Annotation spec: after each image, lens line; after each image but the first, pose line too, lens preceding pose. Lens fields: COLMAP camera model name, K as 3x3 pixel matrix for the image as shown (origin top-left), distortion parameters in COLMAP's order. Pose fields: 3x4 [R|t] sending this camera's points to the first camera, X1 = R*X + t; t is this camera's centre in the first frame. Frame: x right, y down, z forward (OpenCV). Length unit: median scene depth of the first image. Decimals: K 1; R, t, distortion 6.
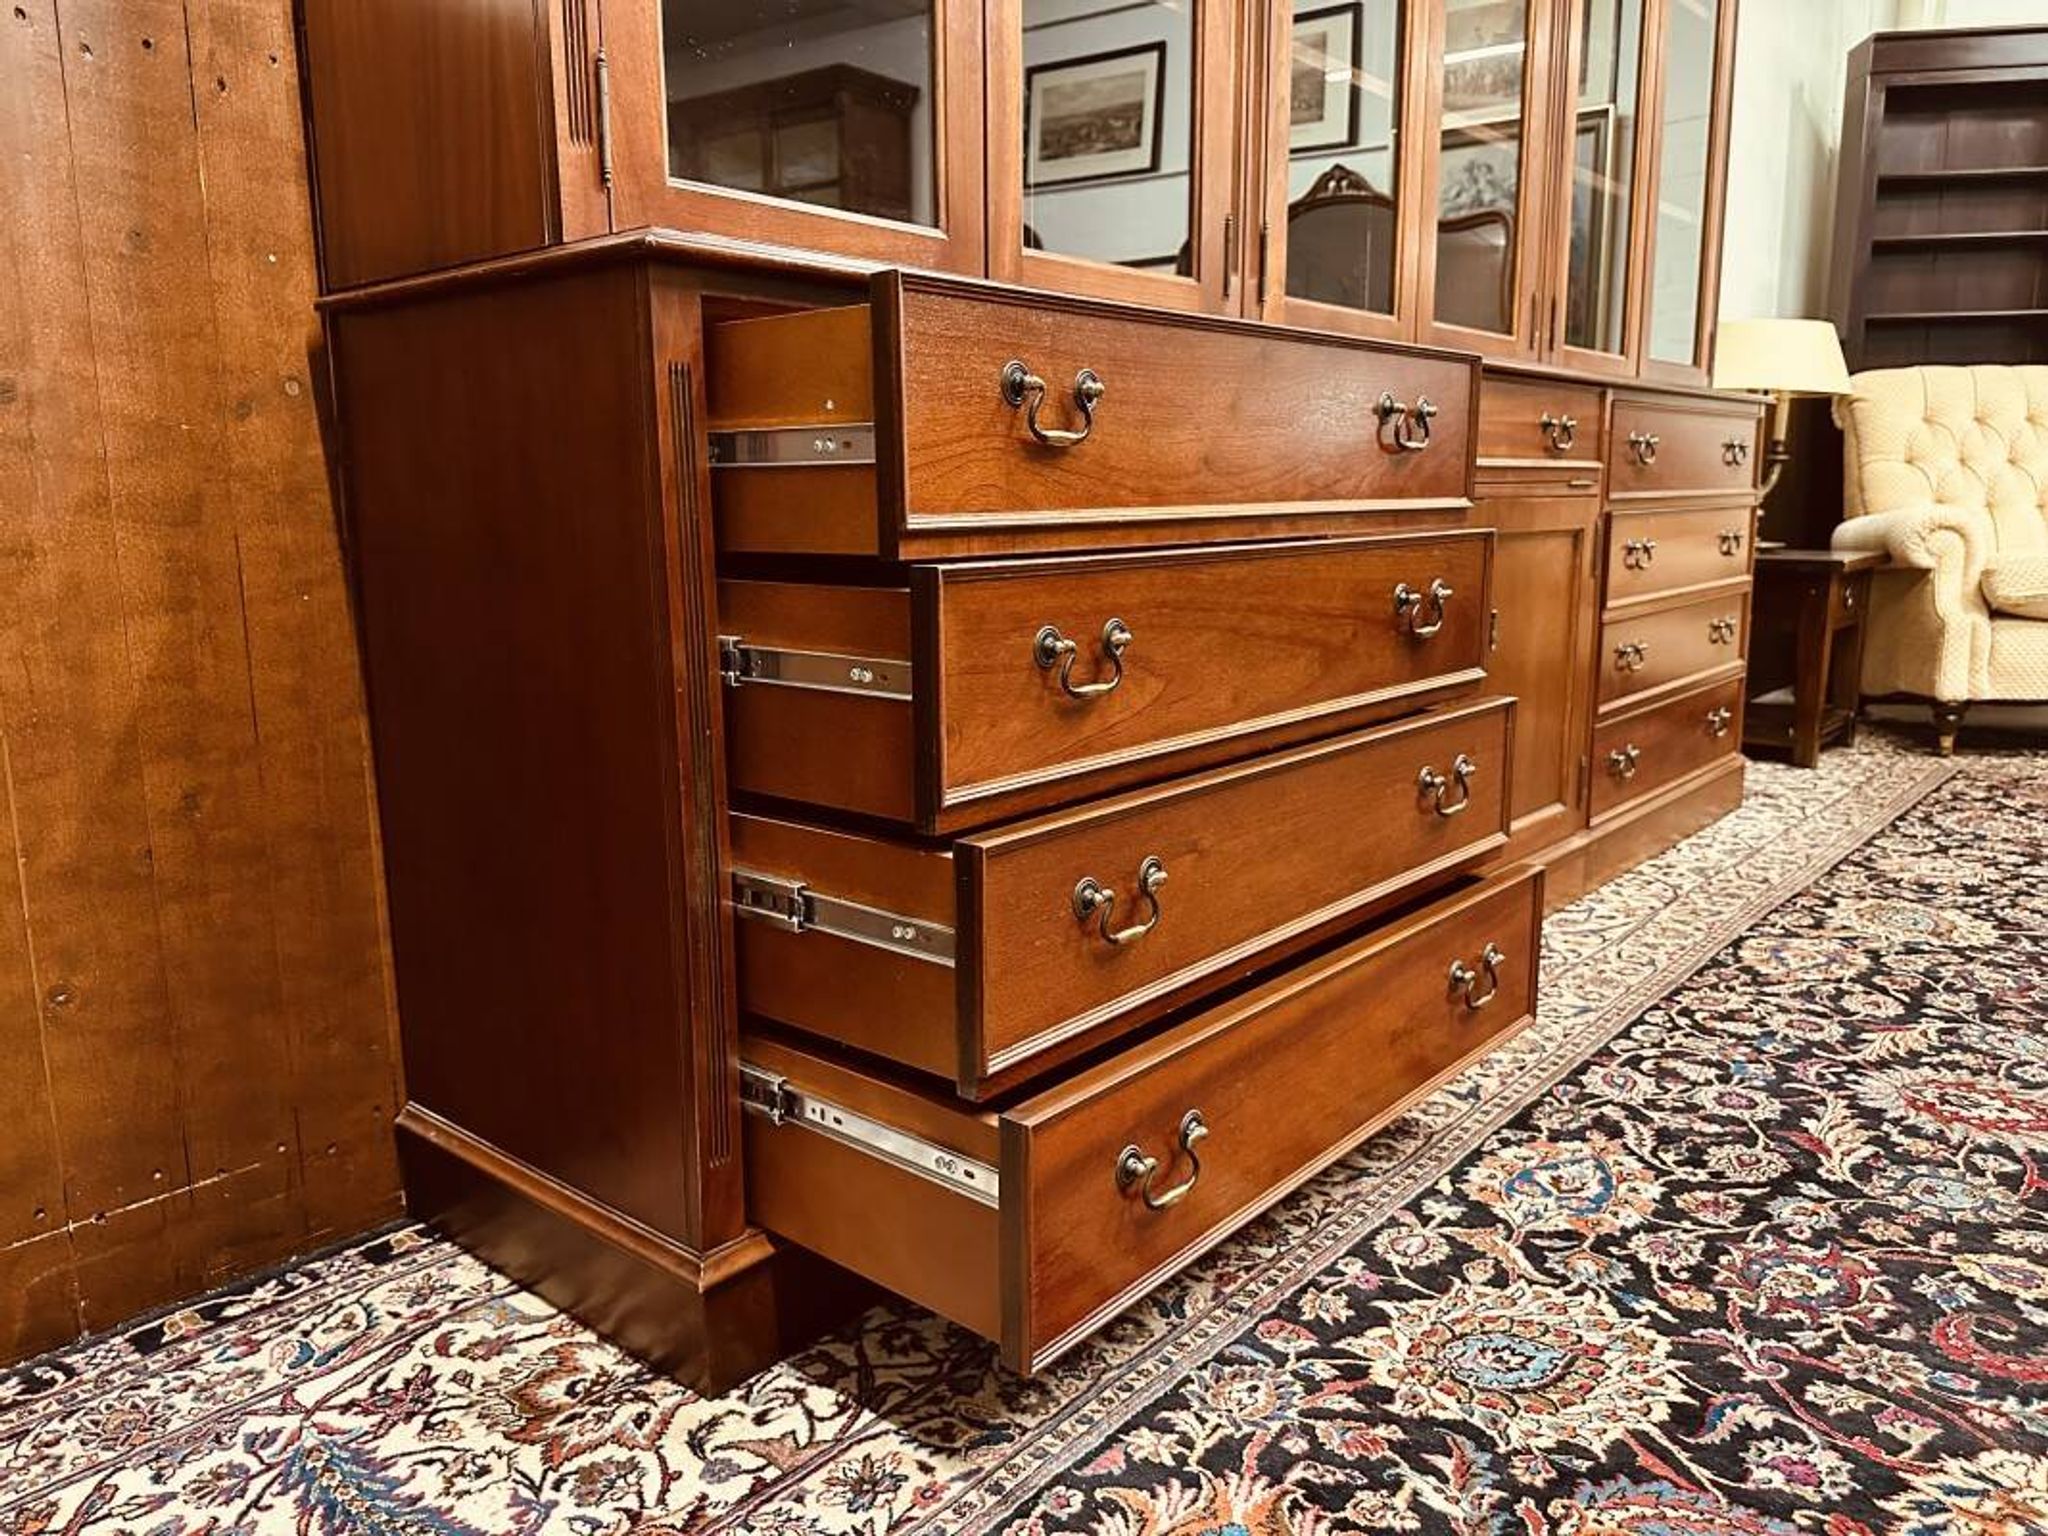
lens RADIAL K [[1460.0, 0, 1016.8], [0, 1460.0, 779.0], [0, 0, 1]] dist [0.016118, -0.021602]
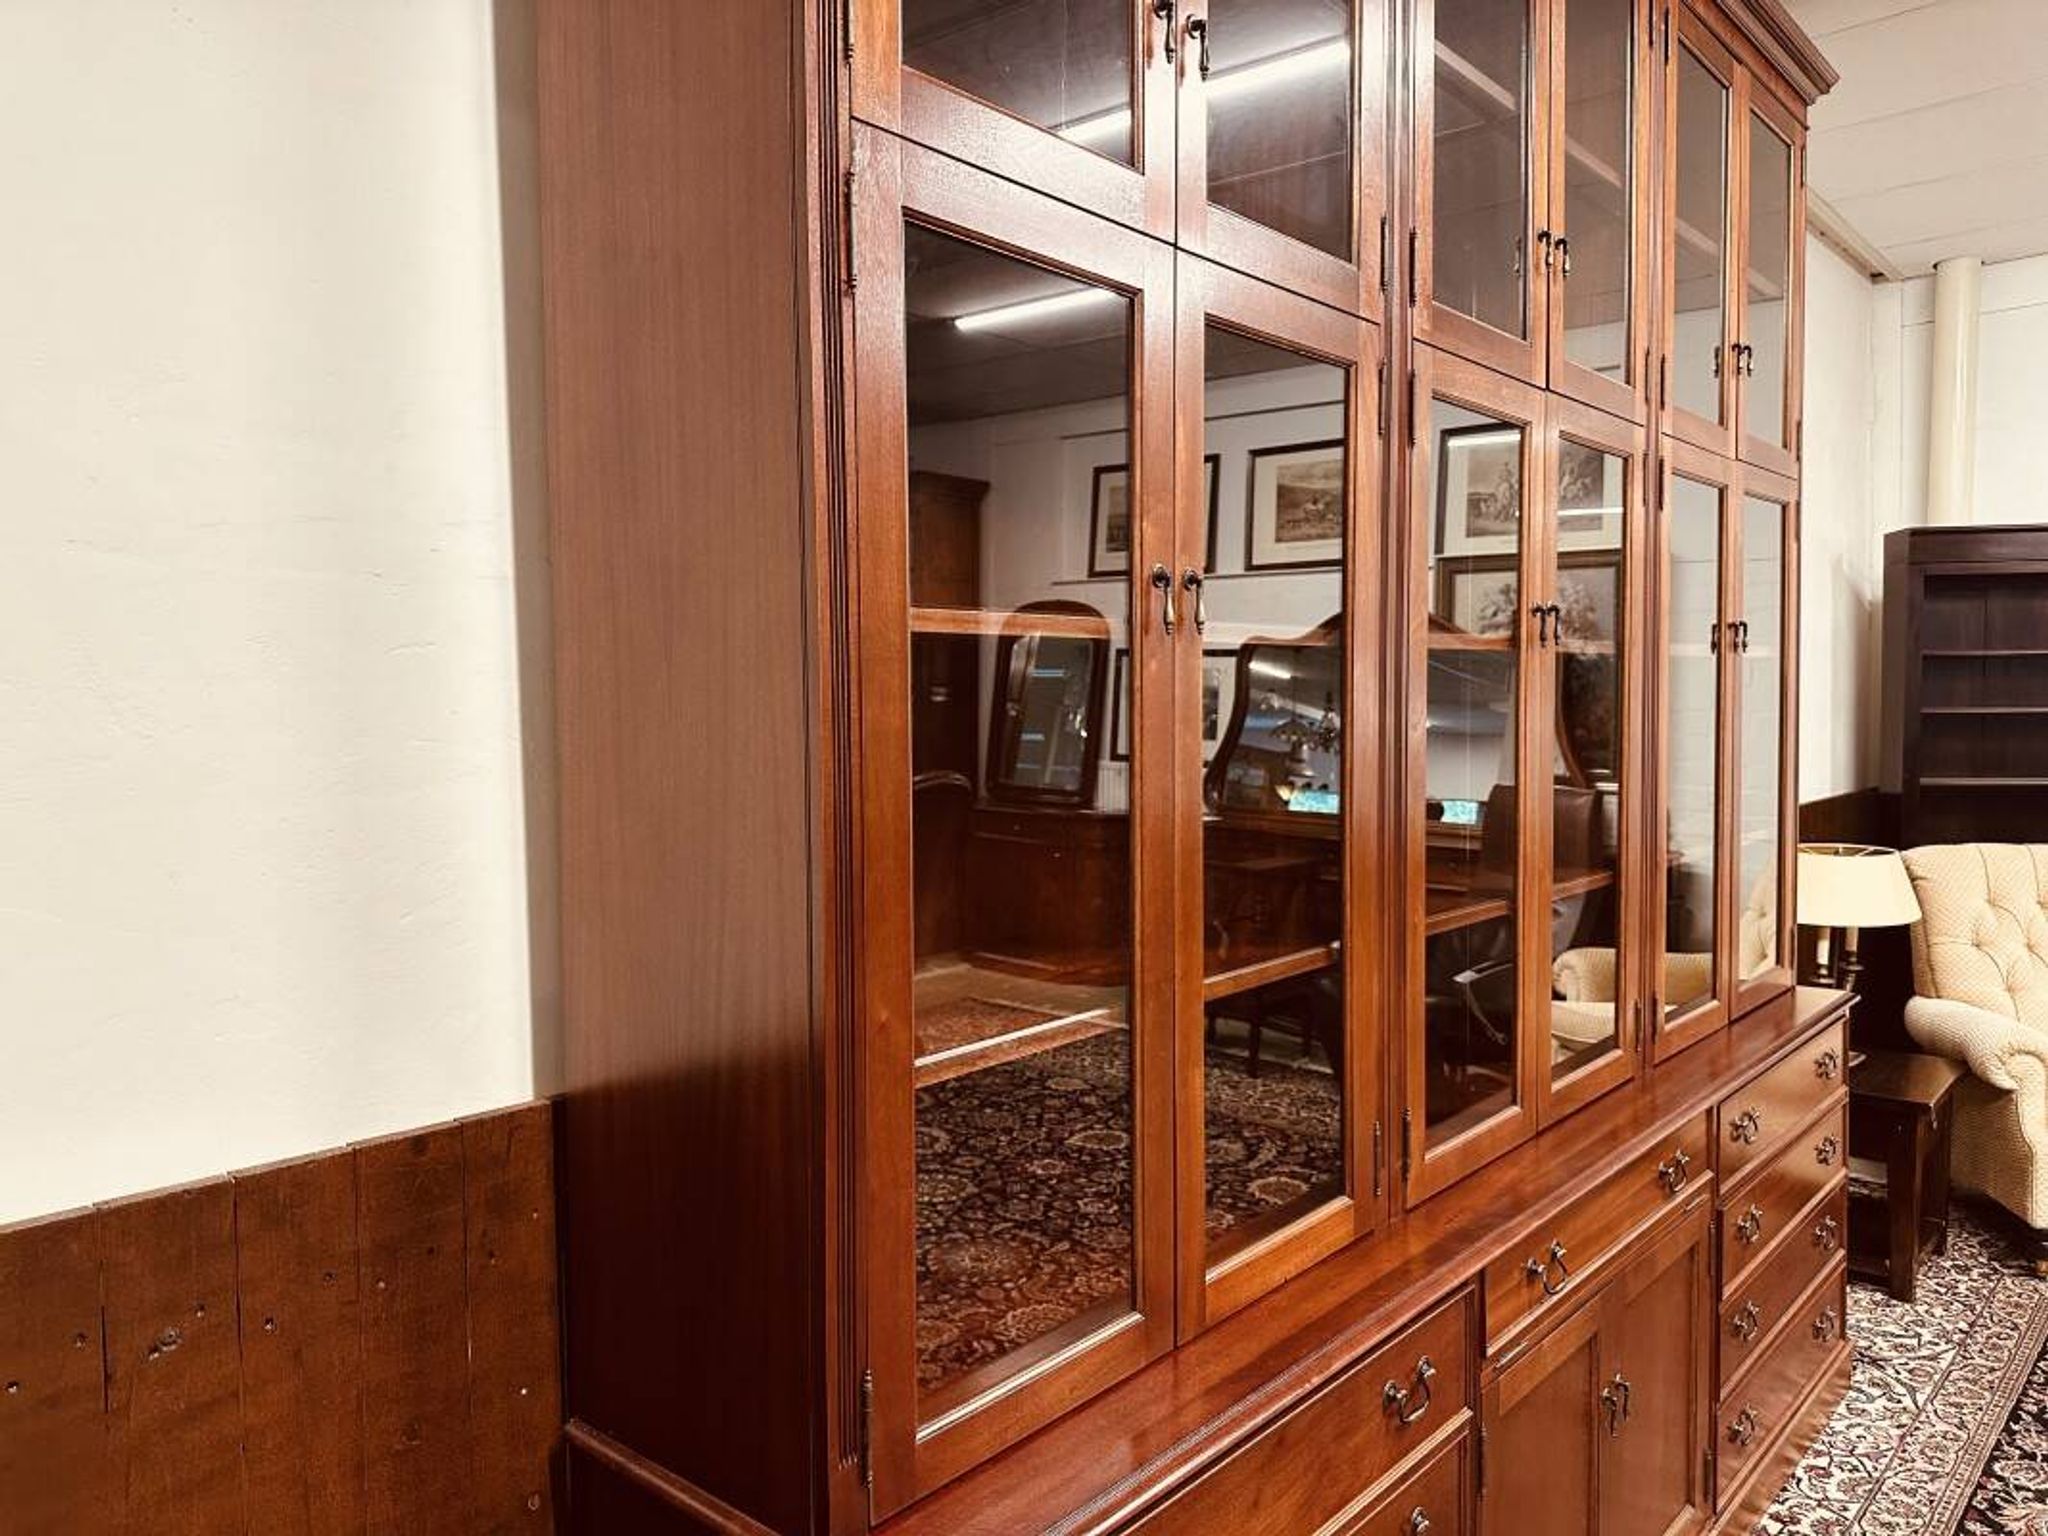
lens RADIAL K [[1460.0, 0, 1025.8], [0, 1460.0, 780.8], [0, 0, 1]] dist [0.016118, -0.021602]
pose [[0.999894, 0.000030, -0.014589, -0.117767], [-0.001919, 0.991584, -0.129454, -0.620971], [0.014462, 0.129468, 0.991478, -0.107721]]
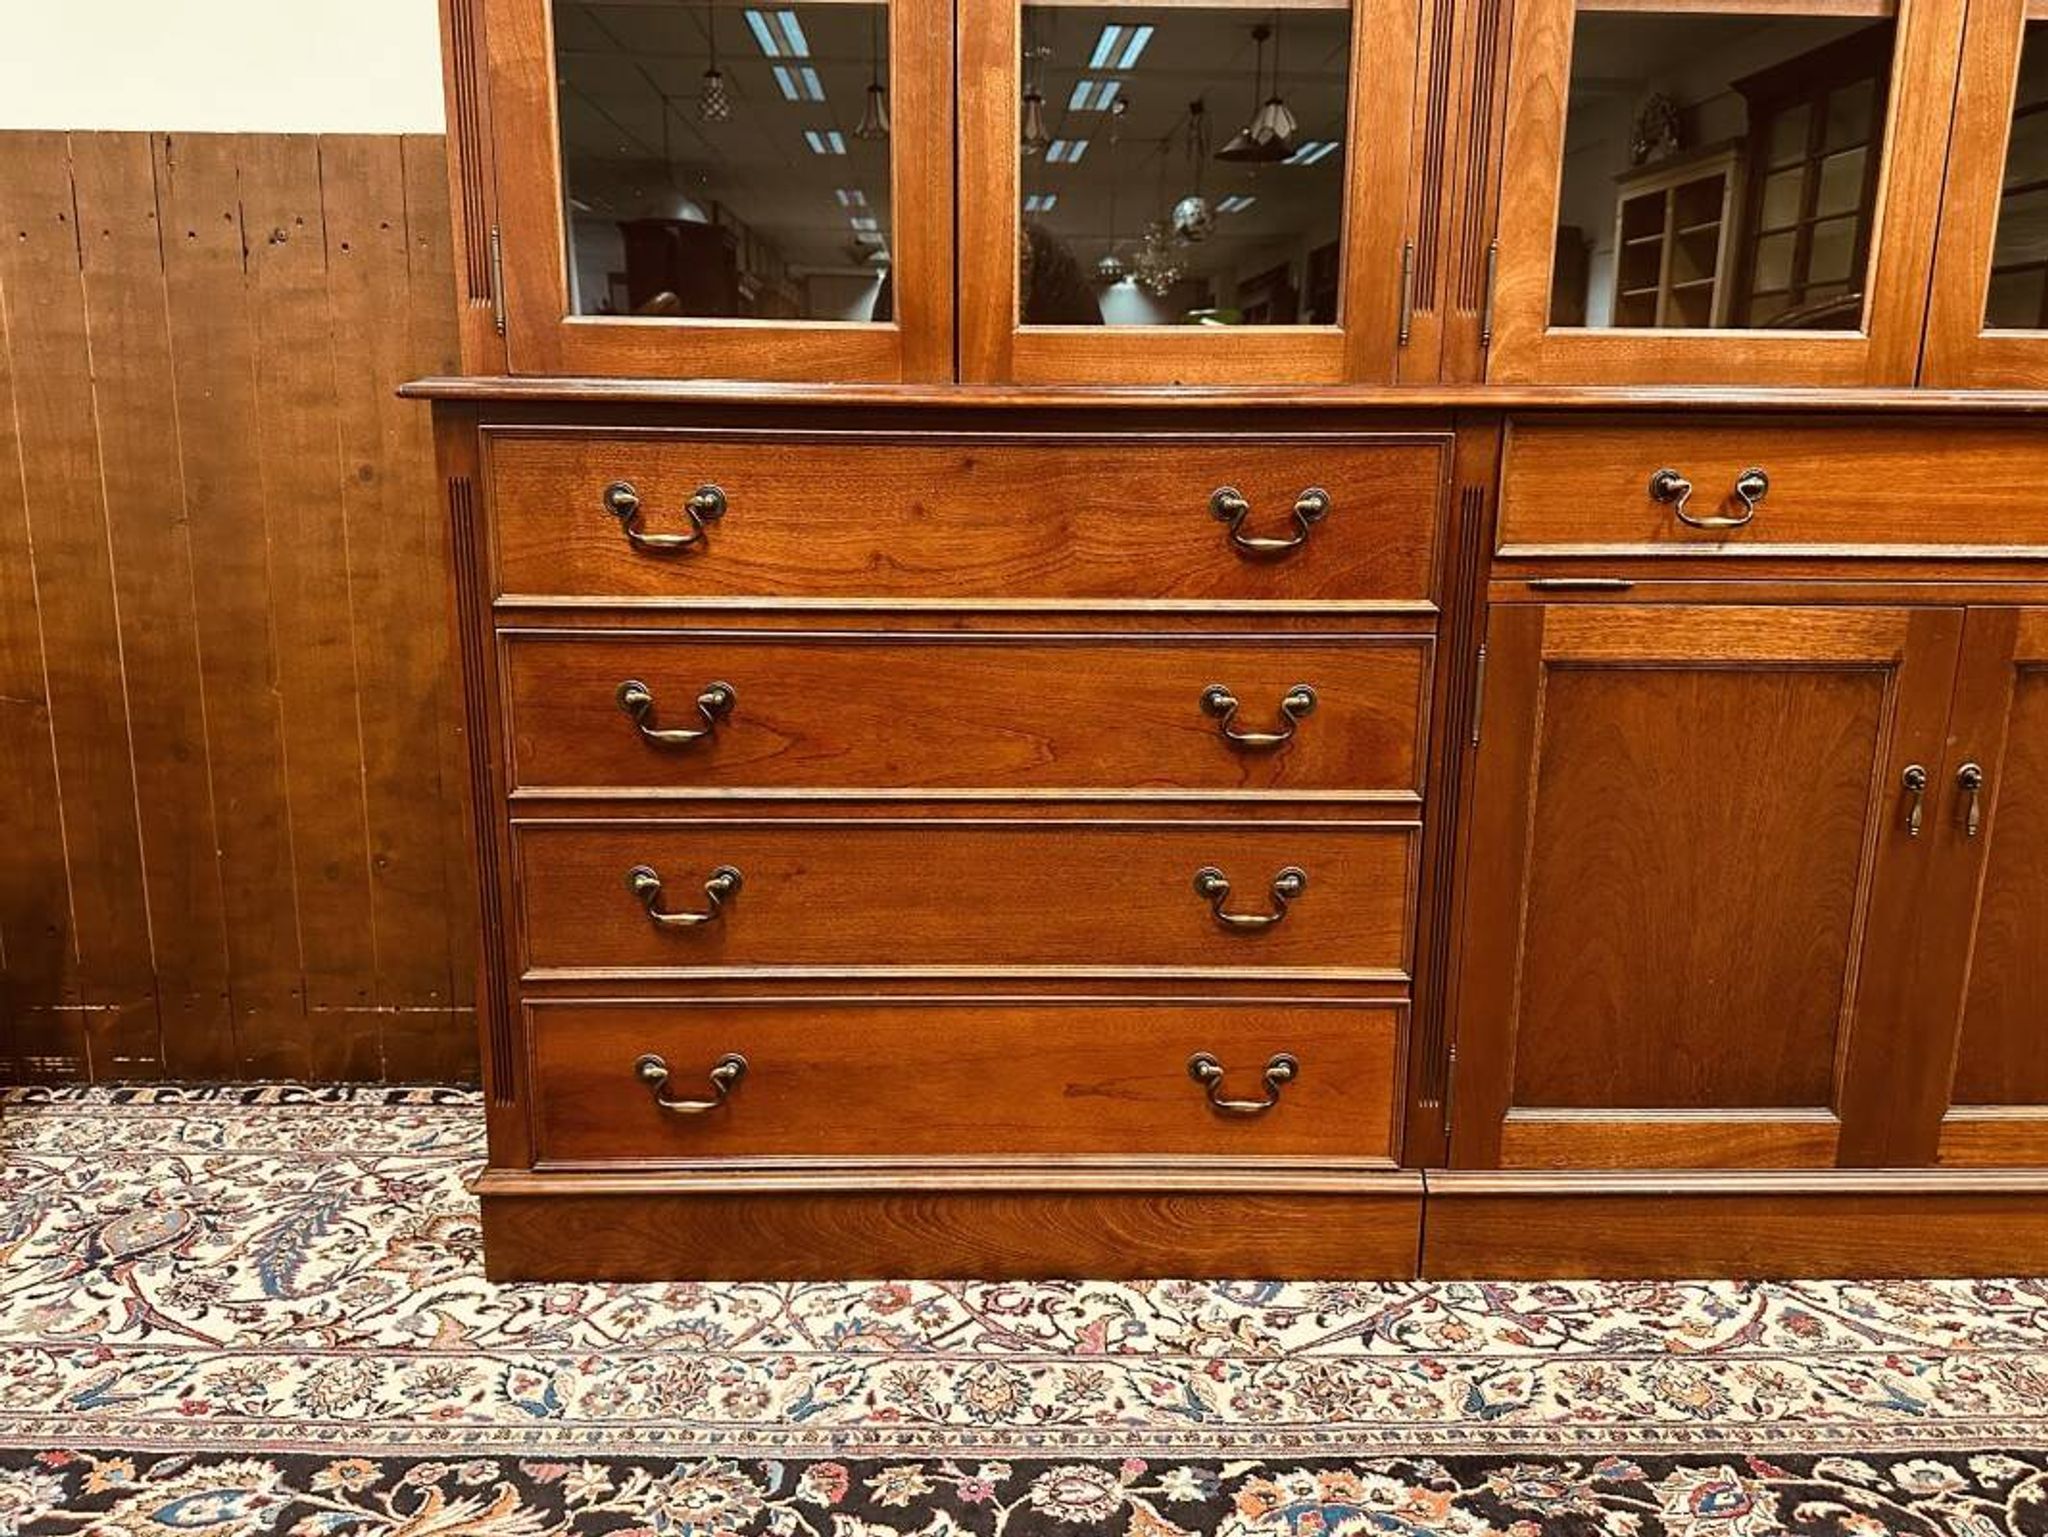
lens RADIAL K [[1496.8, 0, 1014.2], [0, 1496.8, 787.1], [0, 0, 1]] dist [0.029343, -0.039936]
pose [[0.663986, 0.183249, -0.724943, 0.824865], [-0.155237, 0.982165, 0.106085, -0.179019], [0.731453, 0.042099, 0.680591, 0.361866]]
